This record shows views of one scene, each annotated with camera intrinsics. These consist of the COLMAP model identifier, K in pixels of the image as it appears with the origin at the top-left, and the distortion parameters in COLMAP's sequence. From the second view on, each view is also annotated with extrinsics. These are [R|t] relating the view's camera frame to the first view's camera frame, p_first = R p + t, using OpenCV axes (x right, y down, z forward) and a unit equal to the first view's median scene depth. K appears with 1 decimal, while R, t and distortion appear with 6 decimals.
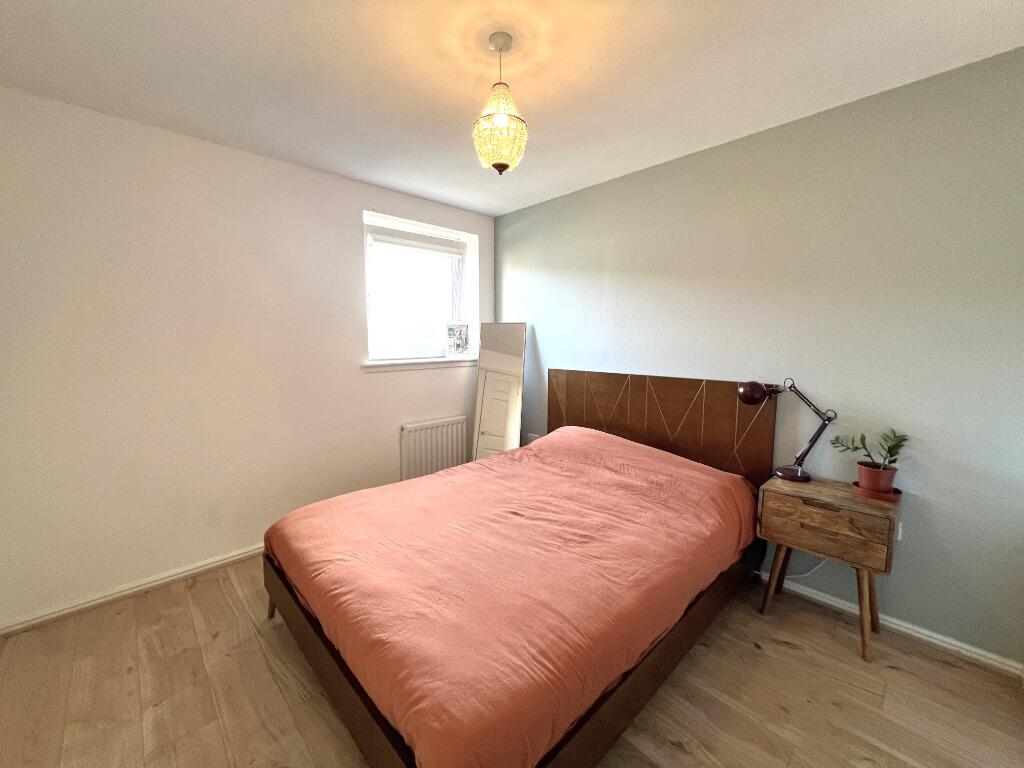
lens RADIAL K [[406.4, 0, 512.2], [0, 406.4, 383.3], [0, 0, 1]] dist [-0.000636, -0.000070]
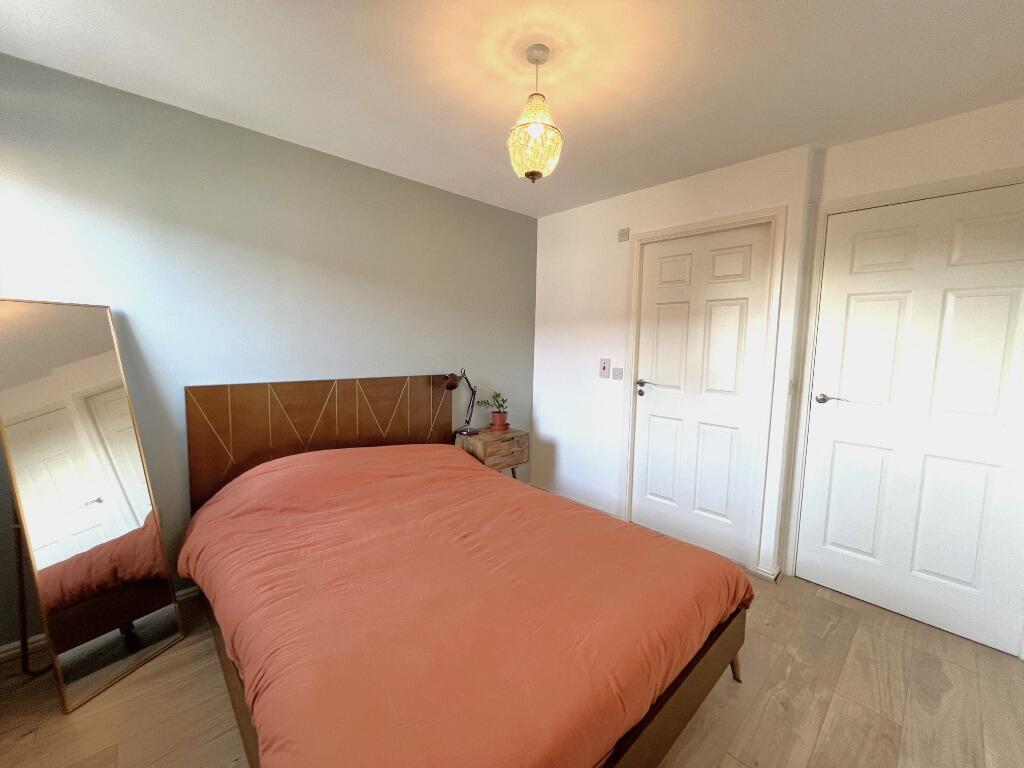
lens RADIAL K [[406.4, 0, 513.0], [0, 406.4, 380.5], [0, 0, 1]] dist [-0.000636, -0.000070]
pose [[0.023444, -0.093239, 0.995368, -0.755198], [0.092711, 0.991554, 0.090698, -0.082364], [-0.995417, 0.090156, 0.031890, 0.738378]]
